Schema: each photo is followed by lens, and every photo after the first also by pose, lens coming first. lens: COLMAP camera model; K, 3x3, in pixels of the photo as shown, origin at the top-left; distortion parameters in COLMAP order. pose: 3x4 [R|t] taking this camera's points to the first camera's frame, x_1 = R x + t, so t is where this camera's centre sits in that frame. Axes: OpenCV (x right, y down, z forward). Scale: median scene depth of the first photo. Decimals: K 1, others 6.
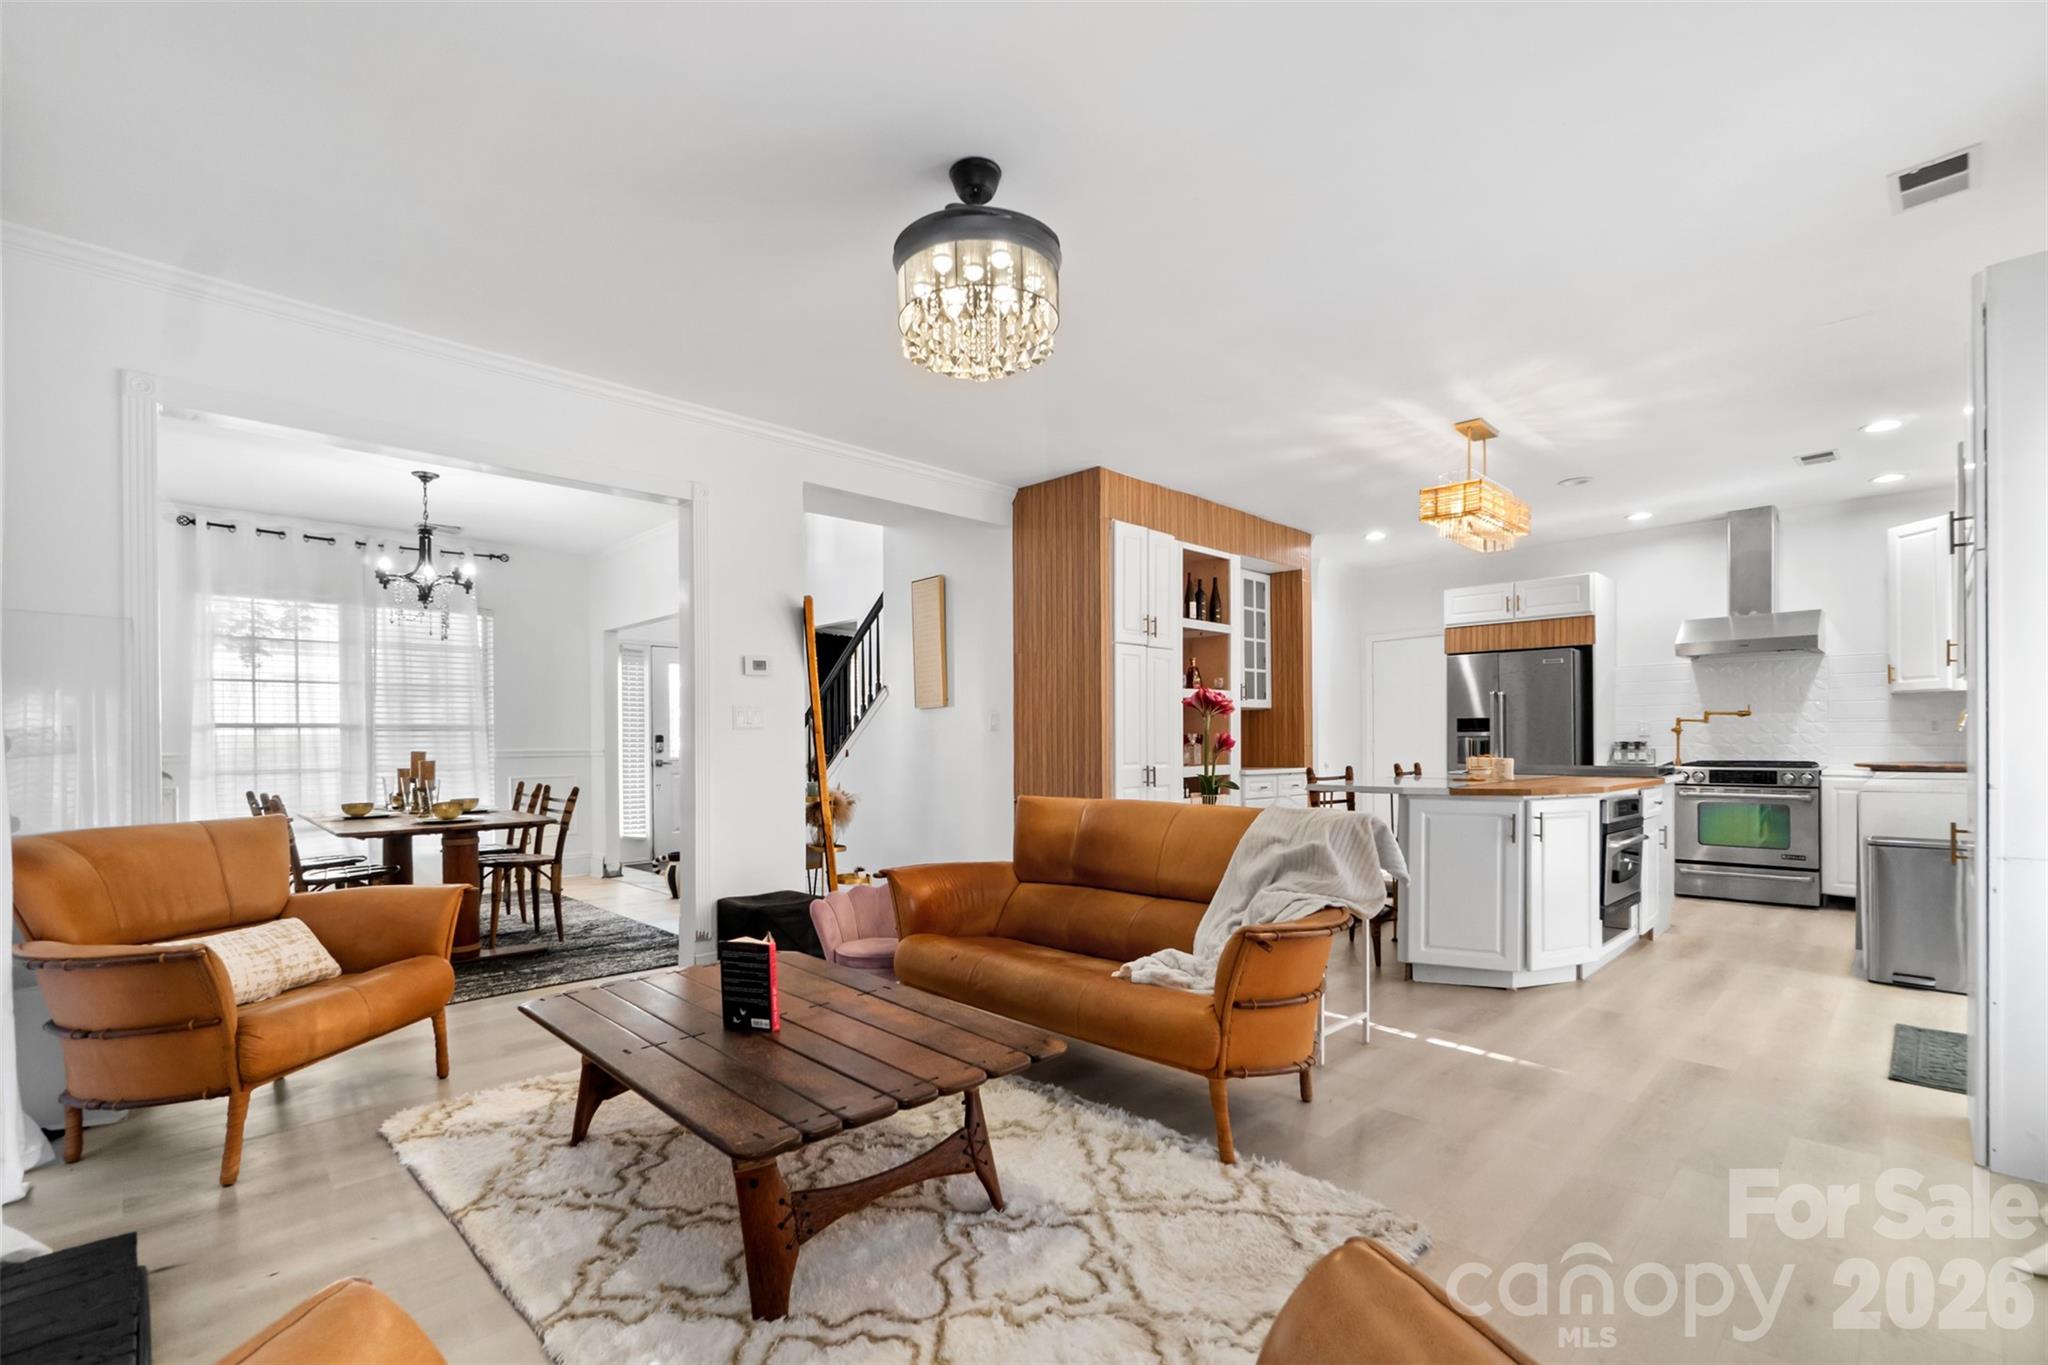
lens RADIAL K [[908.8, 0, 969.3], [0, 908.8, 741.5], [0, 0, 1]] dist [0.000468, 0.000039]
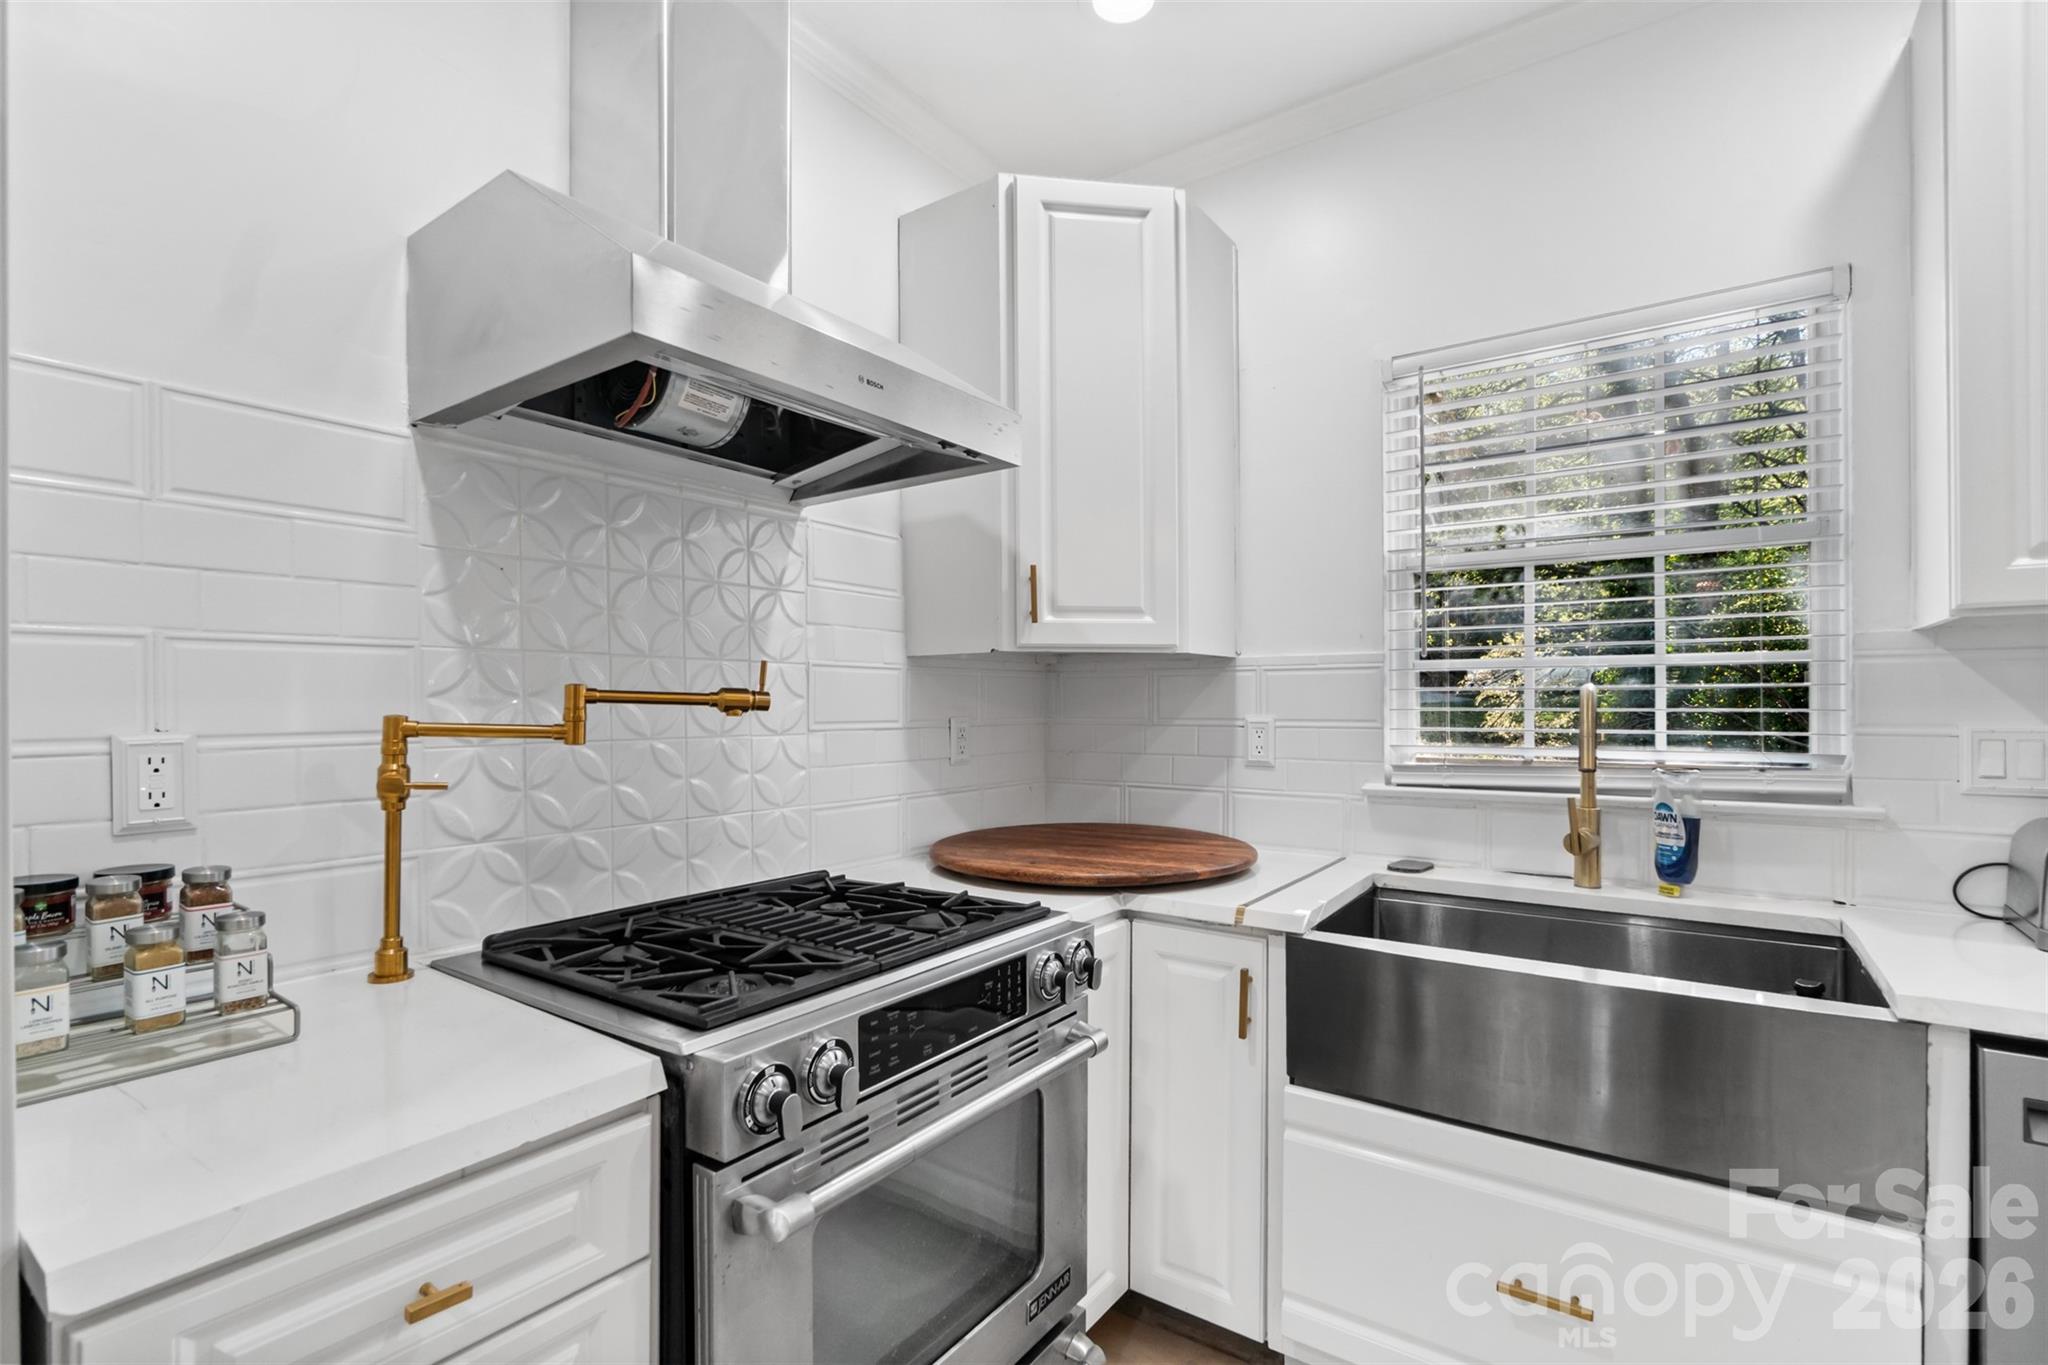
lens RADIAL K [[961.7, 0, 1025.7], [0, 961.7, 705.3], [0, 0, 1]] dist [0.011607, 0.000014]
pose [[-0.215036, 0.006047, 0.976587, 0.599972], [0.008106, 0.999957, -0.004407, -0.028141], [-0.976572, 0.006969, -0.215076, 0.979033]]
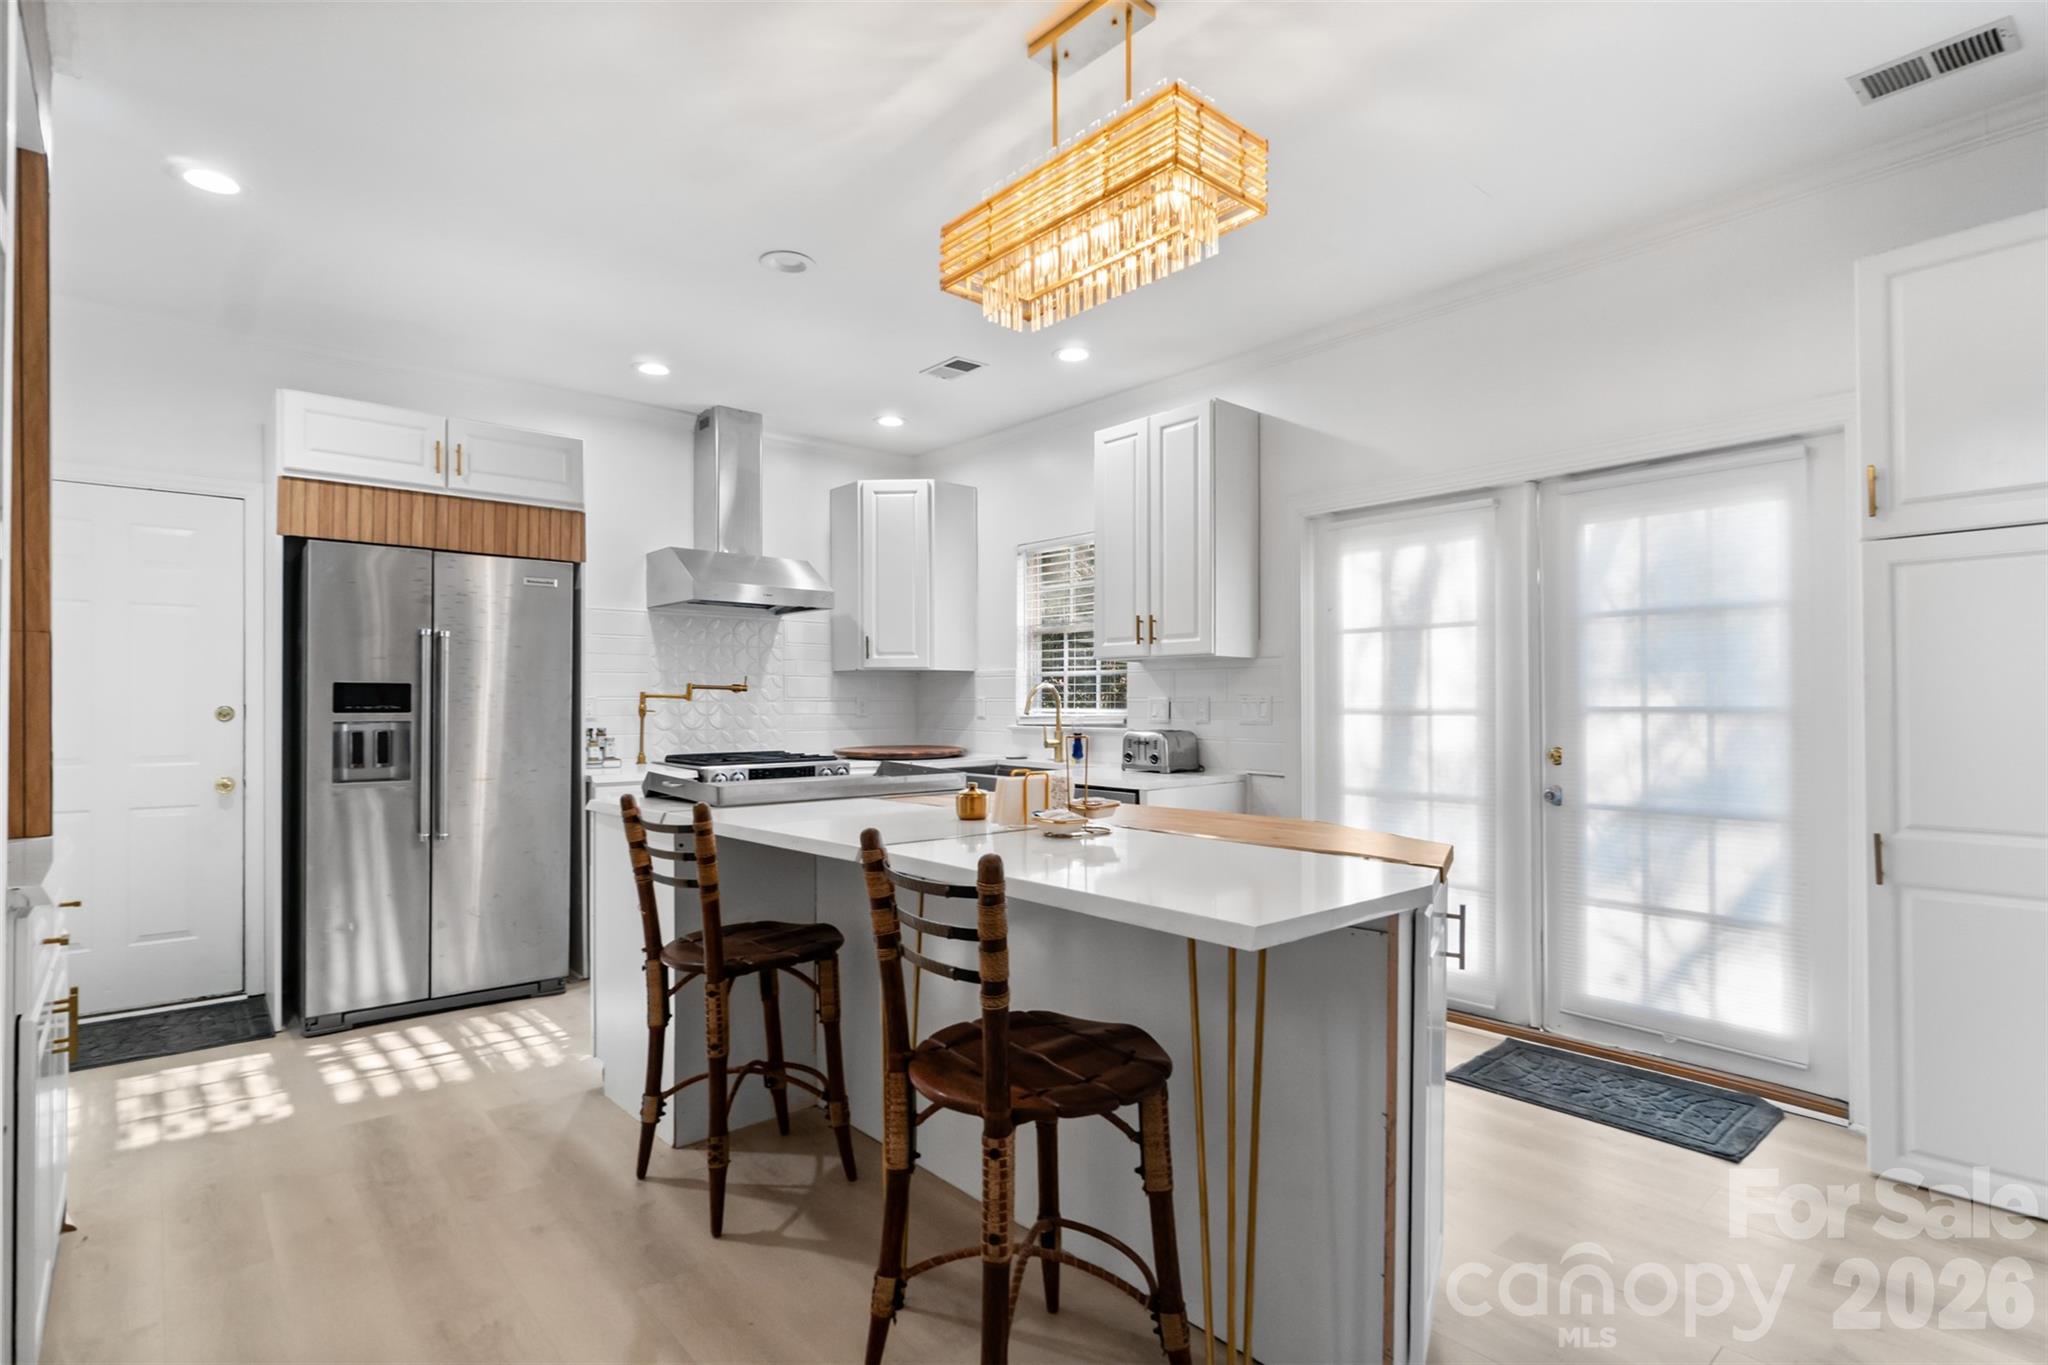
lens RADIAL K [[1003.1, 0, 1022.8], [0, 1003.1, 704.7], [0, 0, 1]] dist [-0.000144, -0.000218]
pose [[0.022287, 0.005398, 0.999737, 0.056135], [0.002686, 0.999981, -0.005459, -0.012768], [-0.999748, 0.002807, 0.022272, 0.752825]]
